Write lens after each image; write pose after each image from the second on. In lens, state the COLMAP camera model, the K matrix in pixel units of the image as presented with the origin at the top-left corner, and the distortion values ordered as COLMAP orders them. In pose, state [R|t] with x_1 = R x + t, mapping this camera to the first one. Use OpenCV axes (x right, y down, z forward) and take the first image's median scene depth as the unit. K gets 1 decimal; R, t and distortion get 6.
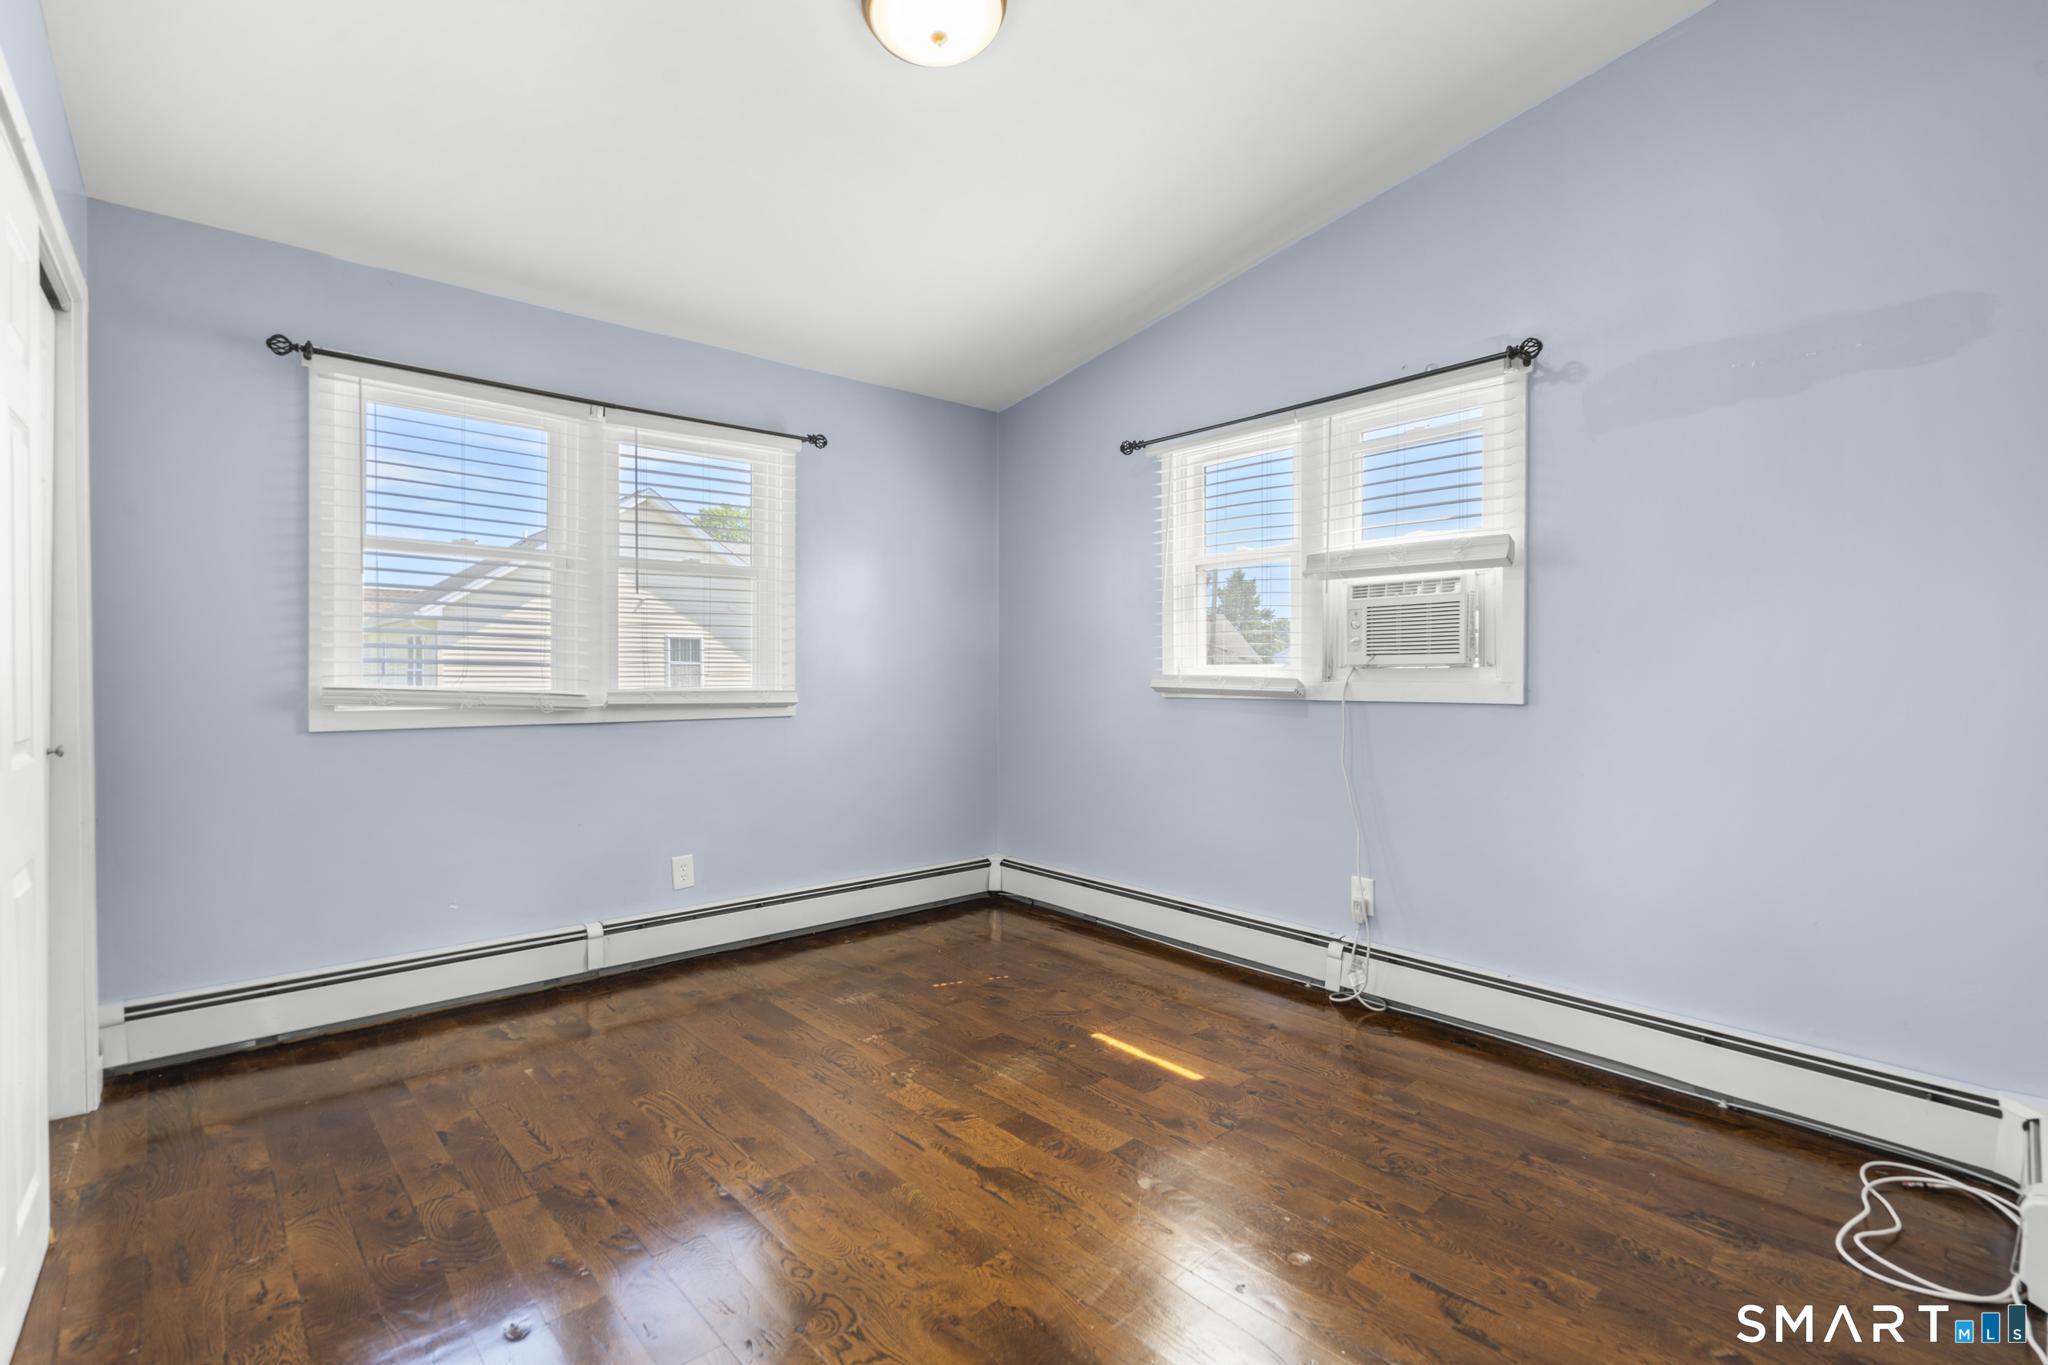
lens RADIAL K [[928.6, 0, 1020.5], [0, 928.6, 684.9], [0, 0, 1]] dist [-0.005648, 0.000826]
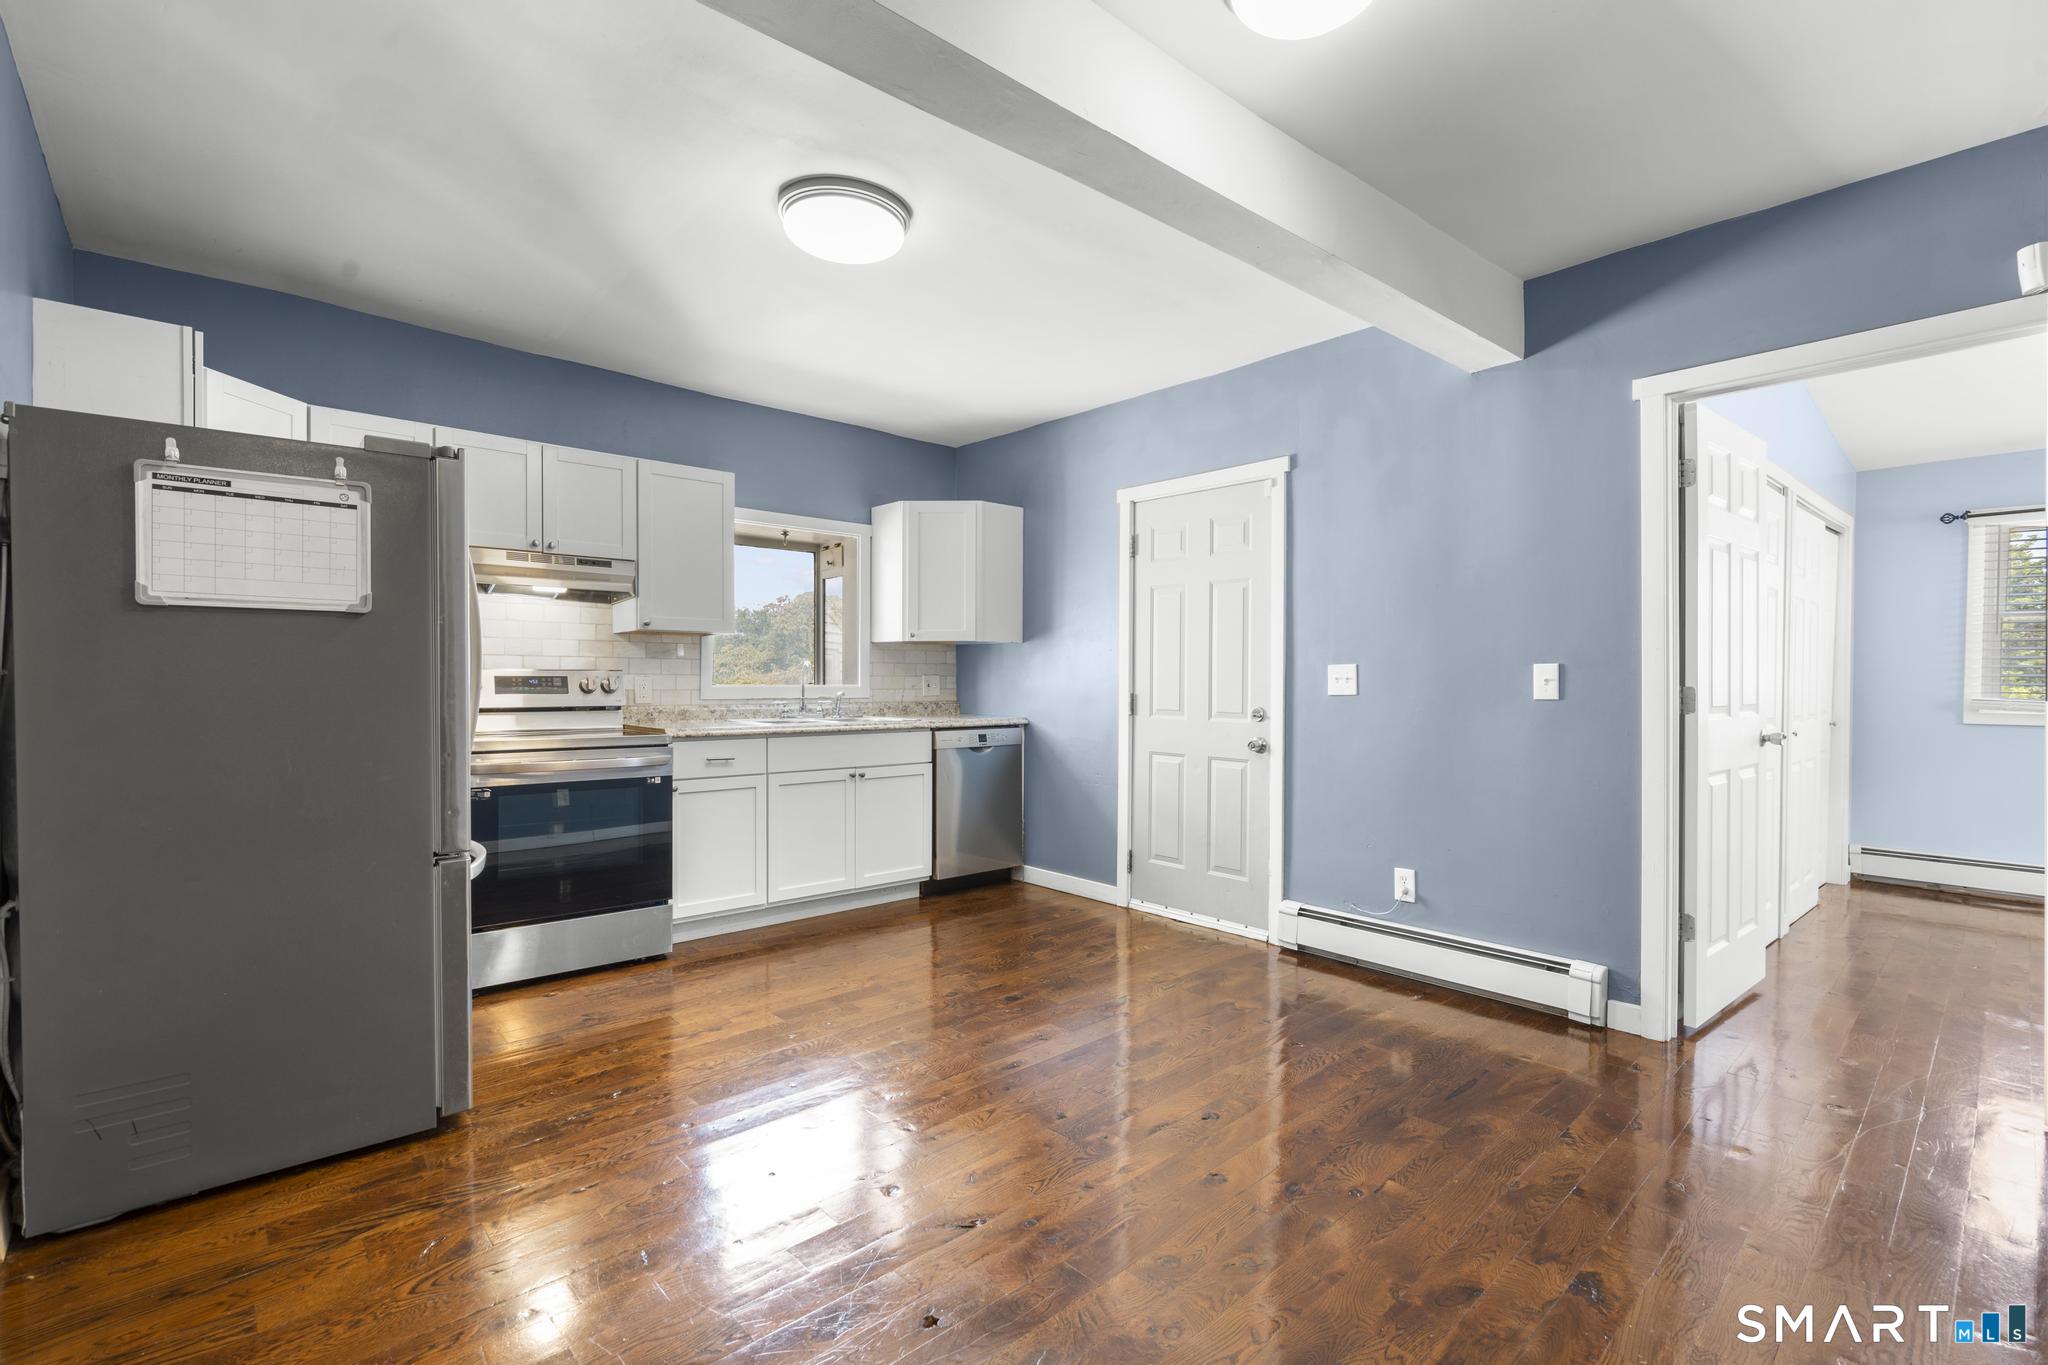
lens RADIAL K [[928.6, 0, 1037.4], [0, 928.6, 692.5], [0, 0, 1]] dist [-0.005648, 0.000826]
pose [[0.020084, 0.010477, -0.999743, 0.865703], [-0.023717, 0.999669, 0.010000, 0.013100], [0.999517, 0.023510, 0.020326, -0.733294]]
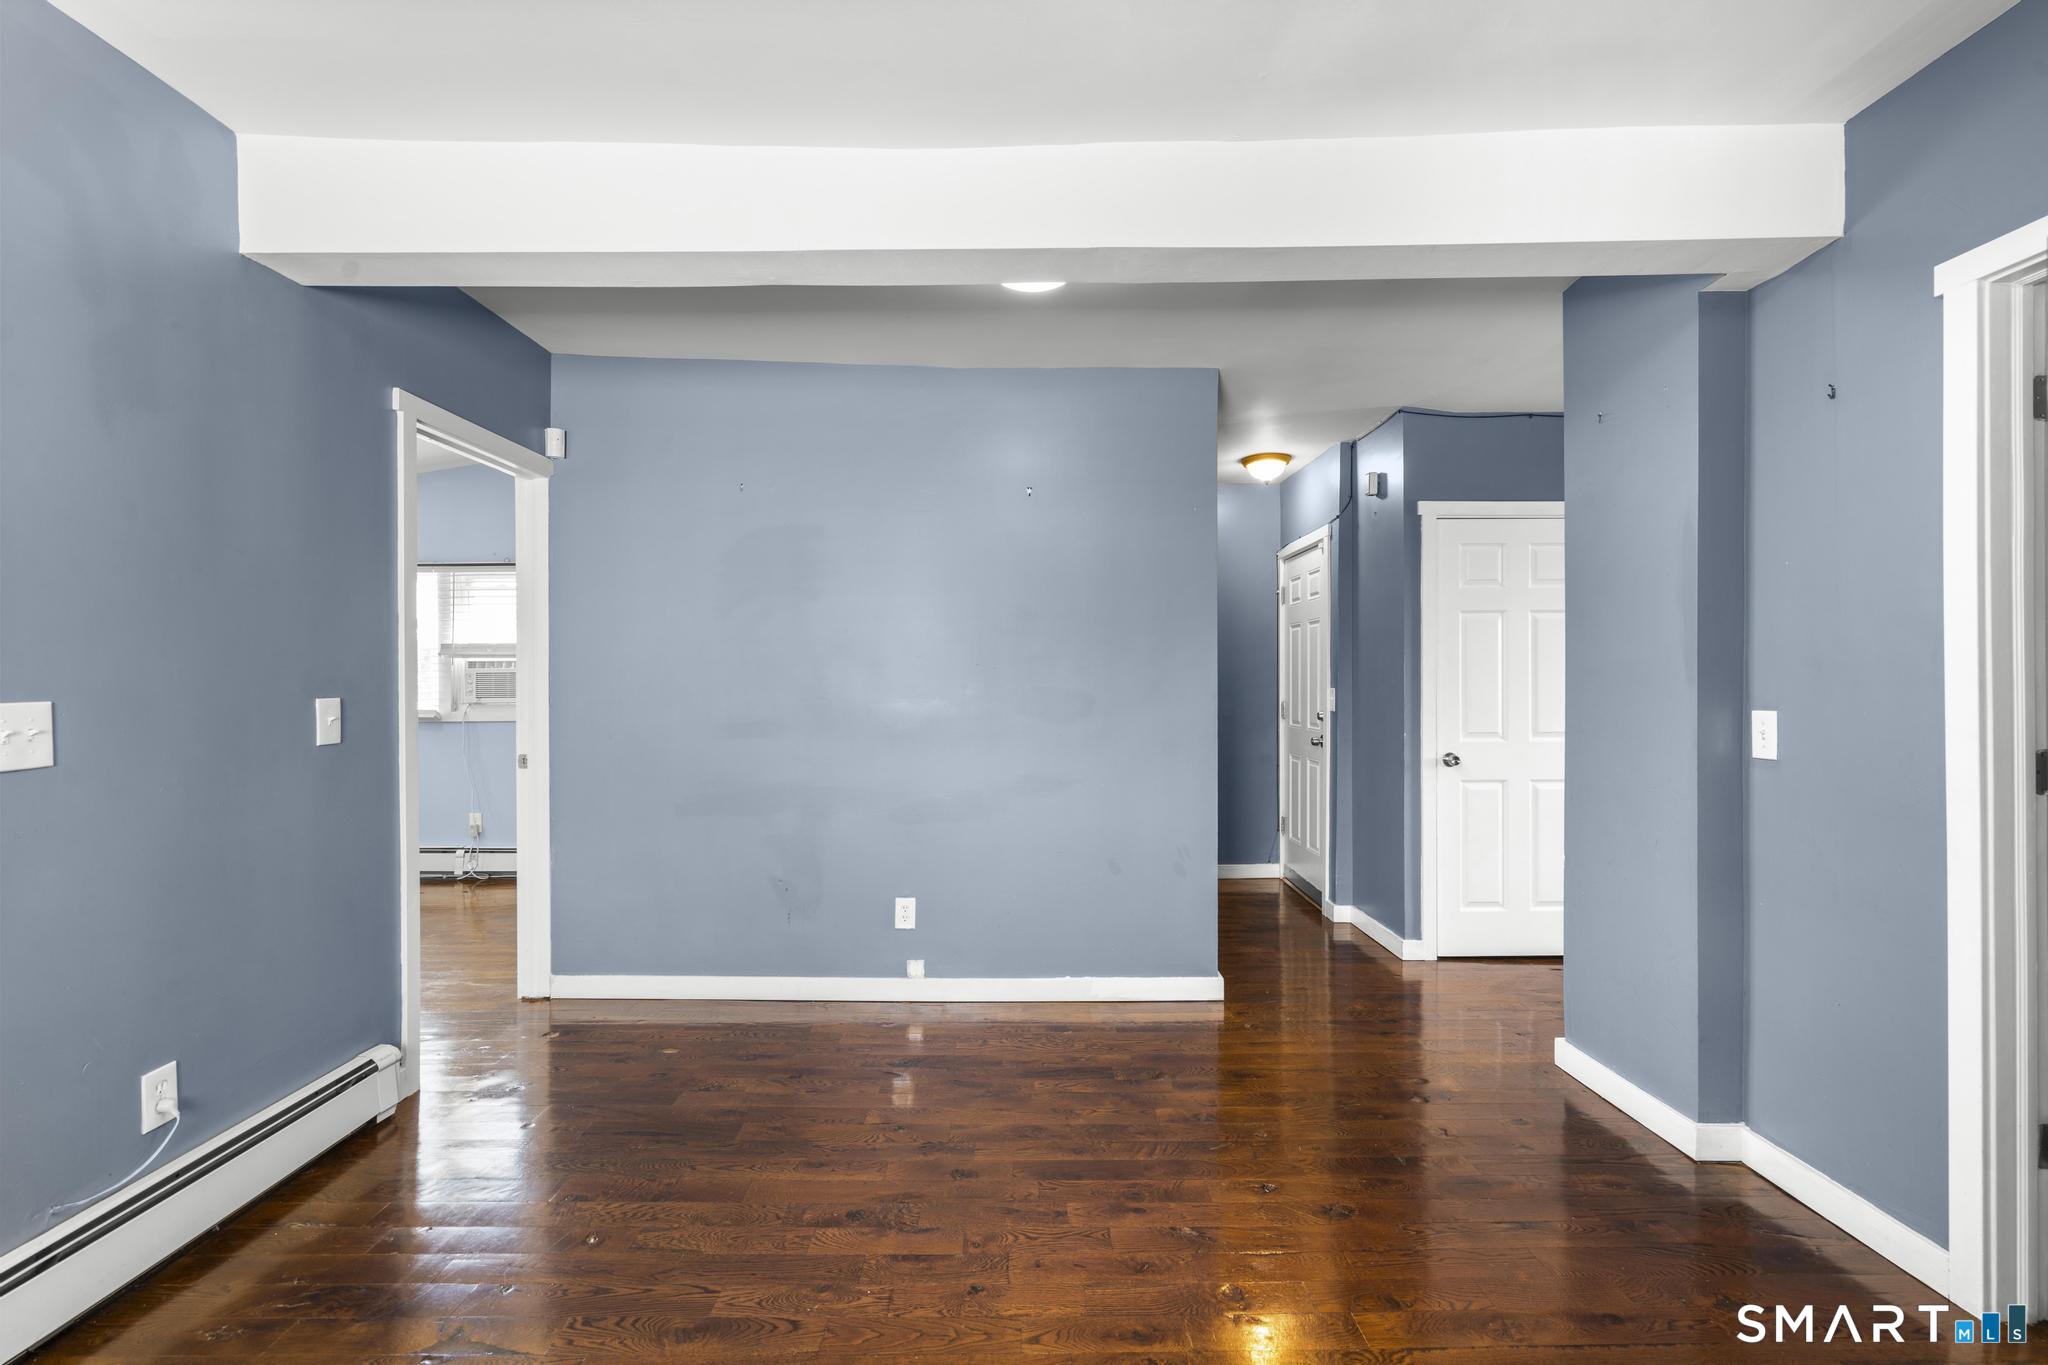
lens RADIAL K [[928.6, 0, 1016.4], [0, 928.6, 679.9], [0, 0, 1]] dist [-0.005648, 0.000826]
pose [[0.648585, 0.001307, 0.761141, -0.369677], [0.019338, 0.999647, -0.018194, -0.011755], [-0.760897, 0.026519, 0.648331, -1.116648]]
